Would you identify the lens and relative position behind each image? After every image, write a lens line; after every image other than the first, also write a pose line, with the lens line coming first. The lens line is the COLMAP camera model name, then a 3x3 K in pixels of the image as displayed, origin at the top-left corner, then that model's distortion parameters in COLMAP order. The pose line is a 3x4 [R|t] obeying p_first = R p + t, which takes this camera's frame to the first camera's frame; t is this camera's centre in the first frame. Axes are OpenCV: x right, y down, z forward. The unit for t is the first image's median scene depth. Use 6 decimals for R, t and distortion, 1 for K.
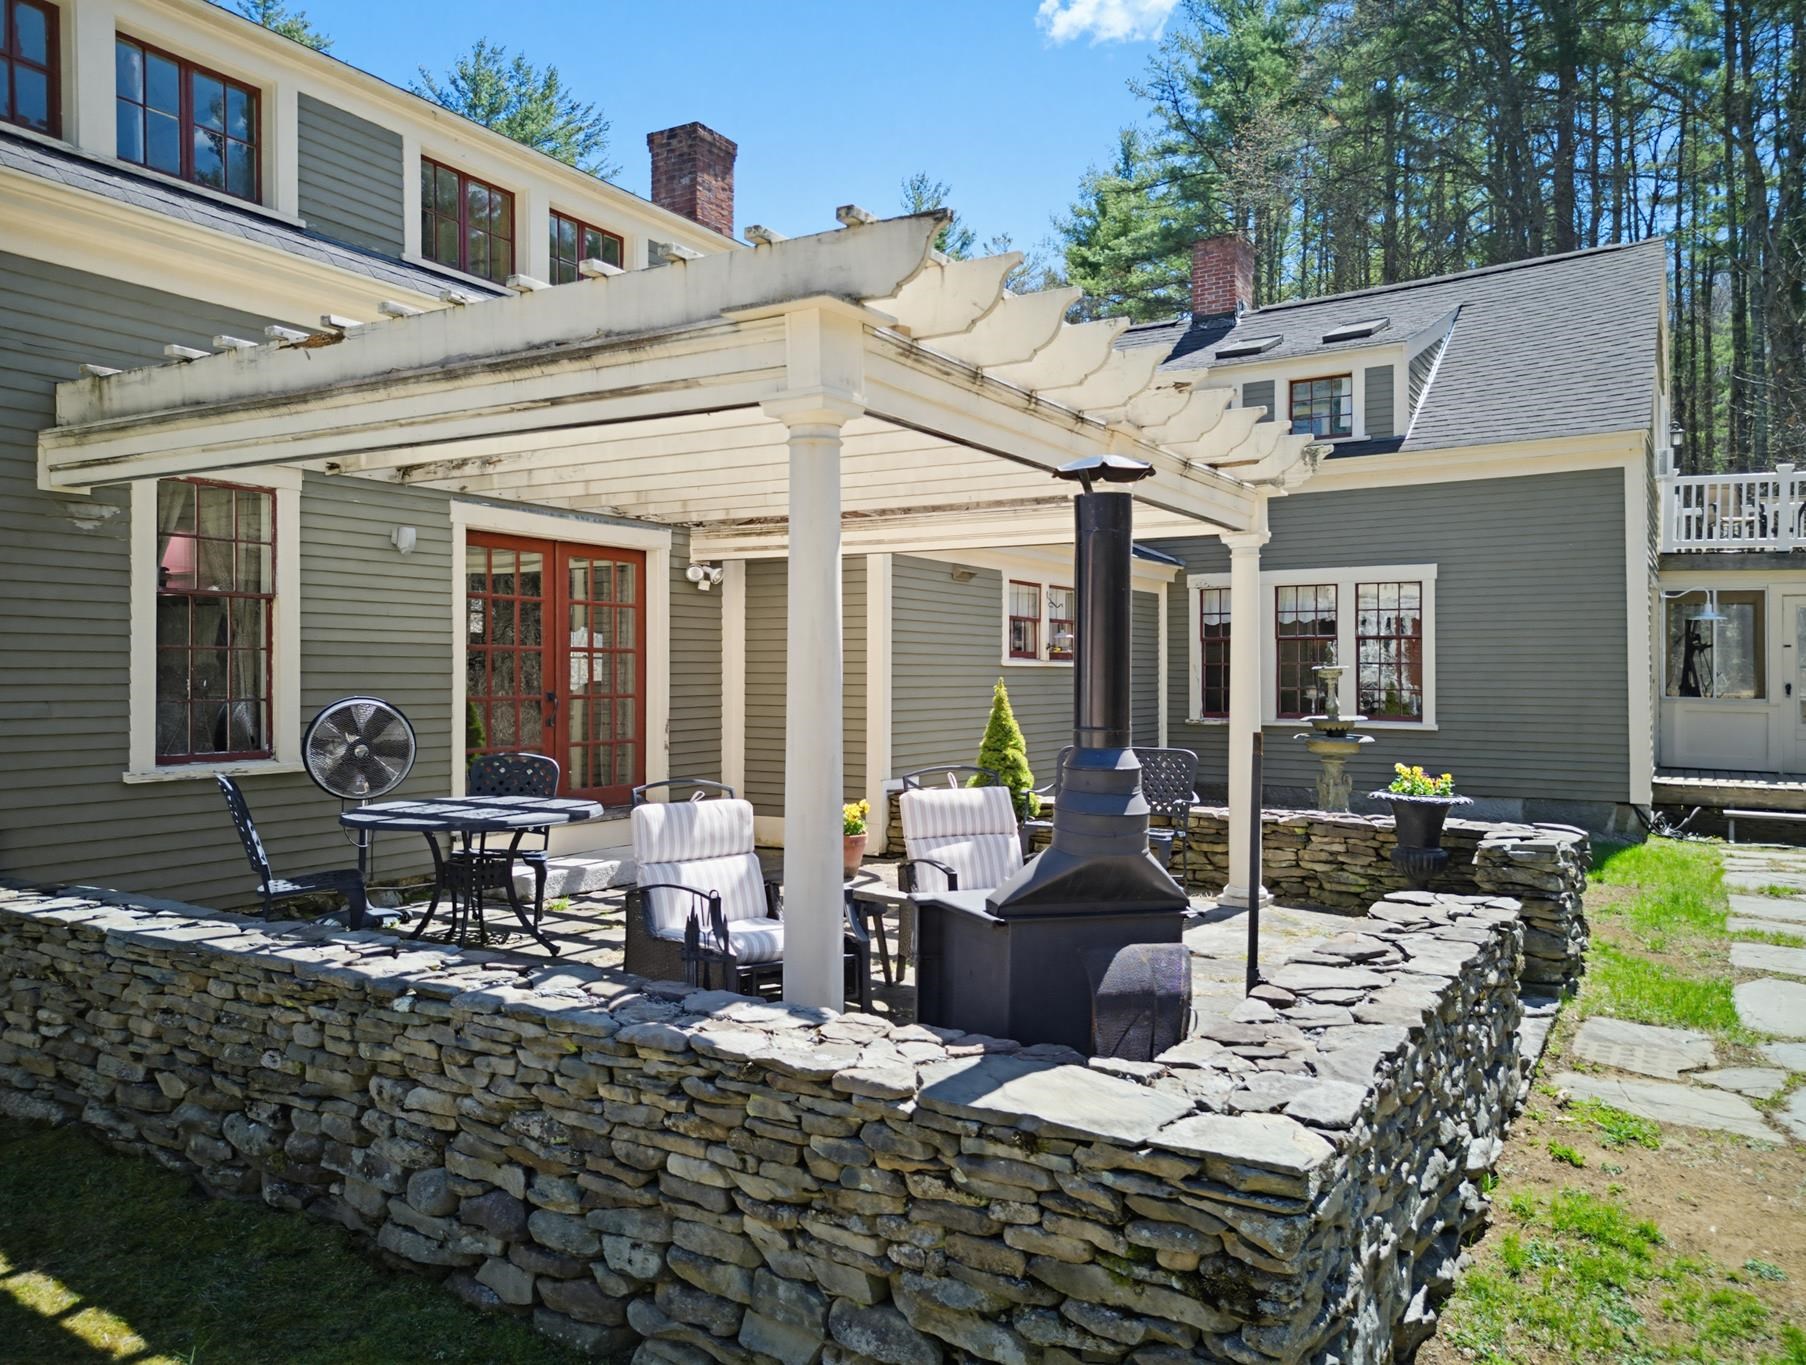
lens RADIAL K [[1315.2, 0, 929.5], [0, 1315.2, 673.5], [0, 0, 1]] dist [0.008172, 0.004184]
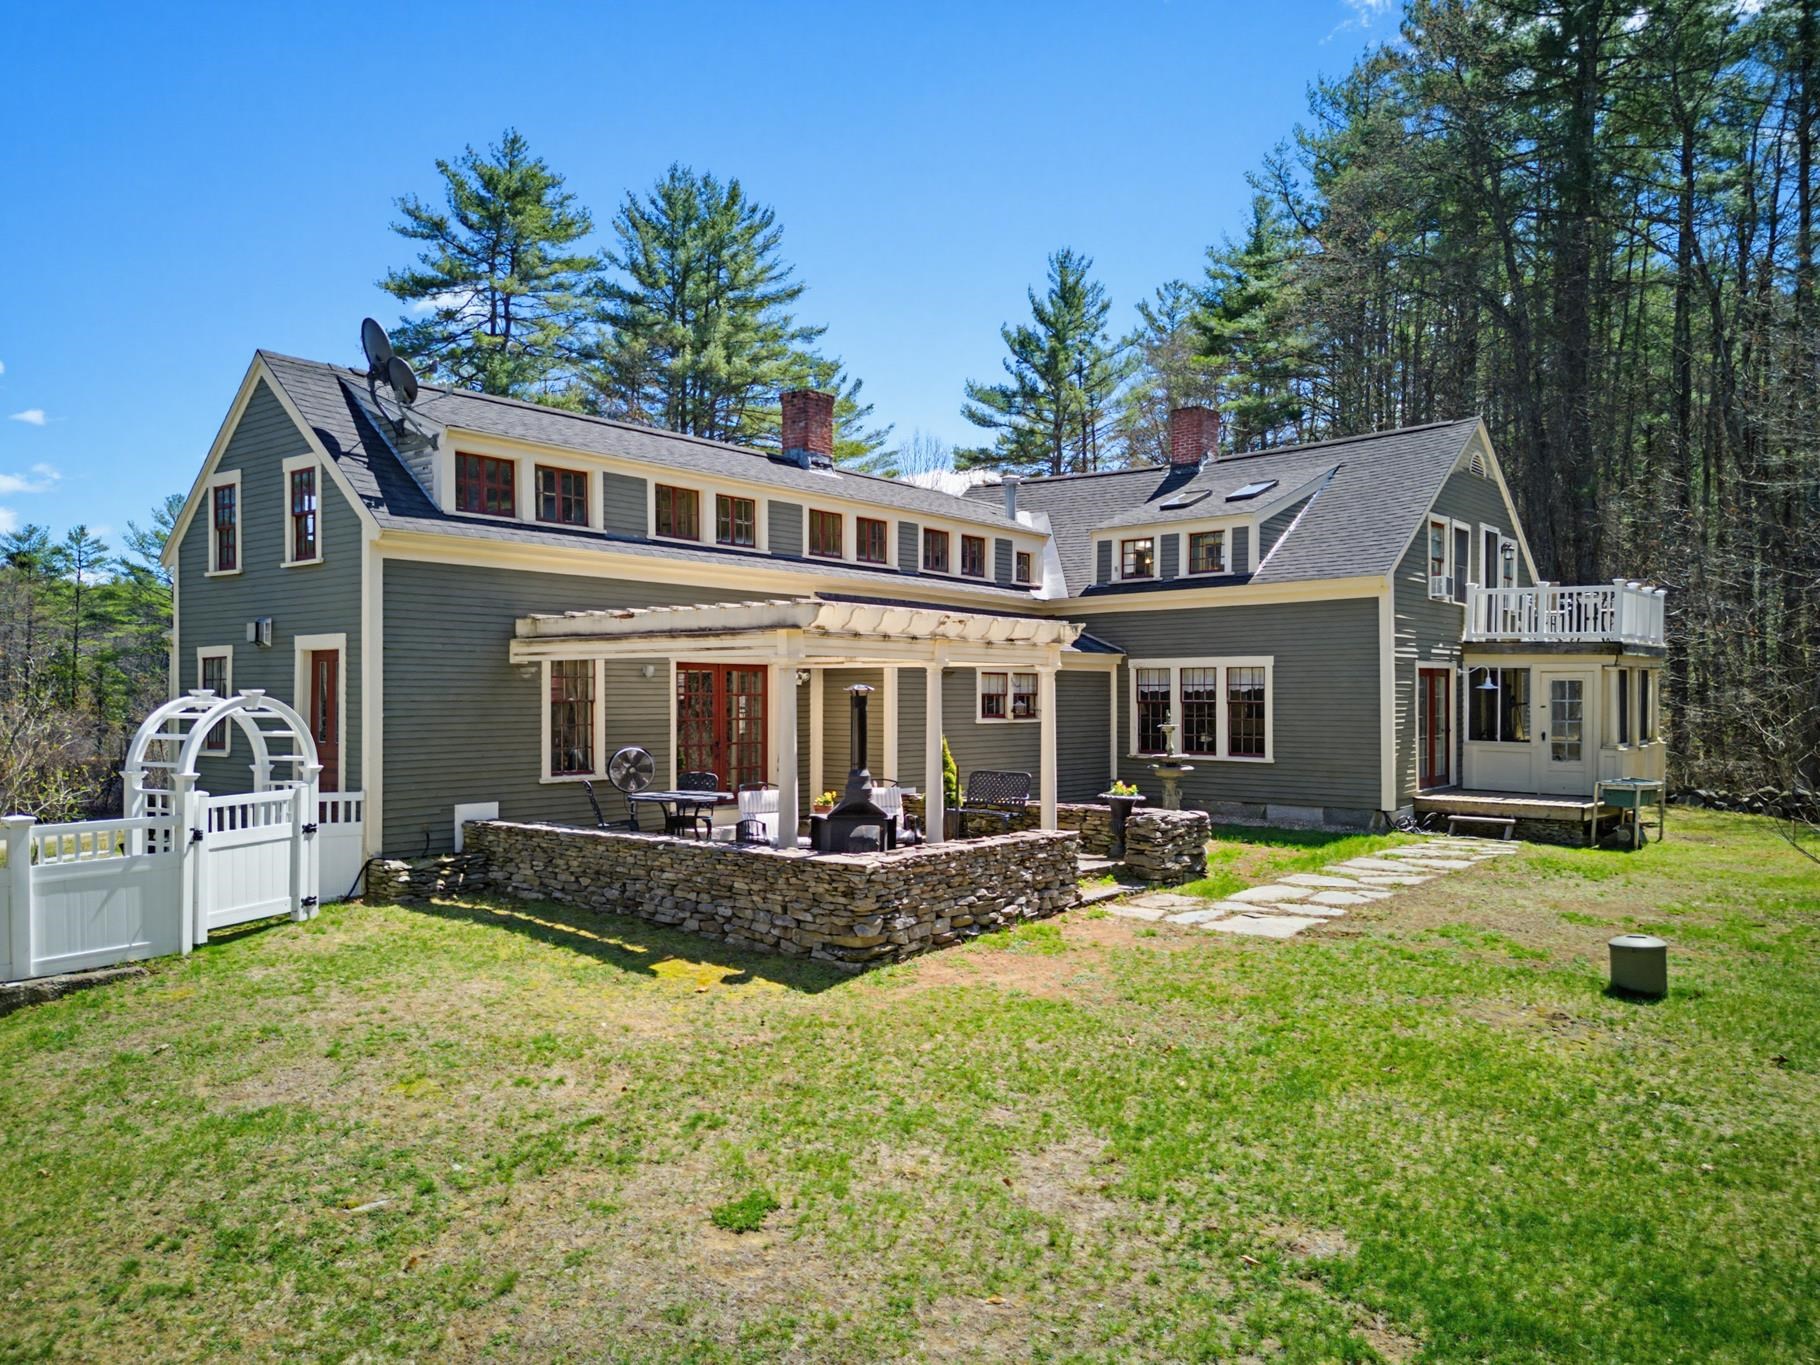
lens RADIAL K [[1308.4, 0, 901.3], [0, 1308.4, 720.0], [0, 0, 1]] dist [0.050576, -0.036442]
pose [[0.986808, 0.000492, -0.161895, 0.367893], [0.001952, 0.999887, 0.014938, -0.057255], [0.161884, -0.015057, 0.986695, -1.084893]]
